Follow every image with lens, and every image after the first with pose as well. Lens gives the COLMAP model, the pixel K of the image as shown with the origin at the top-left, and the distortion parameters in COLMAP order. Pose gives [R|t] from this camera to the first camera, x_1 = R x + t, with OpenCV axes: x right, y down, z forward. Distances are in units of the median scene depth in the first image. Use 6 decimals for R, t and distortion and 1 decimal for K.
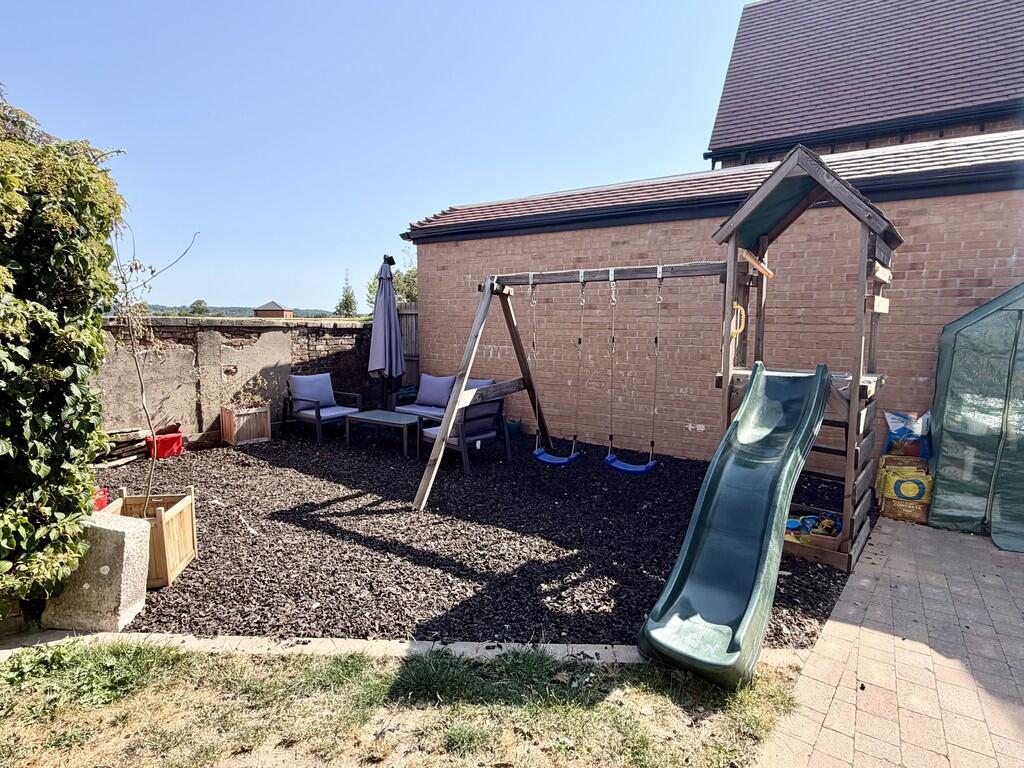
lens RADIAL K [[551.4, 0, 513.3], [0, 551.4, 383.8], [0, 0, 1]] dist [-0.000092, 0.001770]
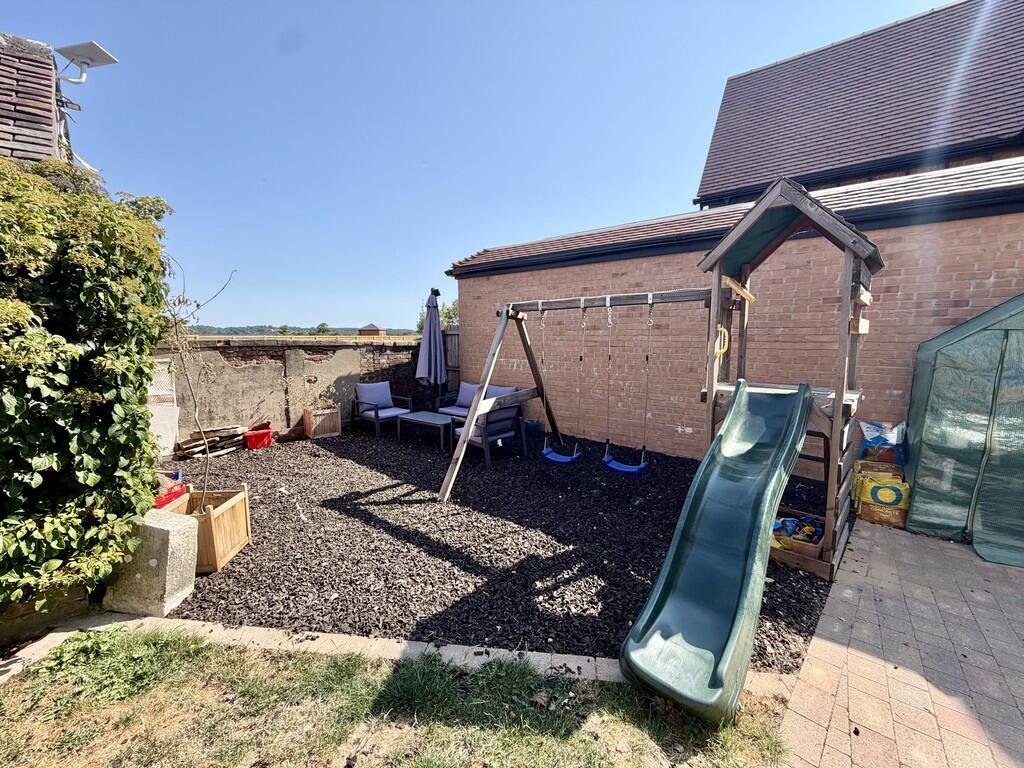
lens RADIAL K [[409.8, 0, 510.7], [0, 409.8, 383.0], [0, 0, 1]] dist [-0.001096, 0.000826]
pose [[0.995962, 0.002733, -0.089735, 0.067954], [-0.002722, 0.999996, 0.000250, -0.033954], [0.089735, -0.000004, 0.995966, 0.163857]]
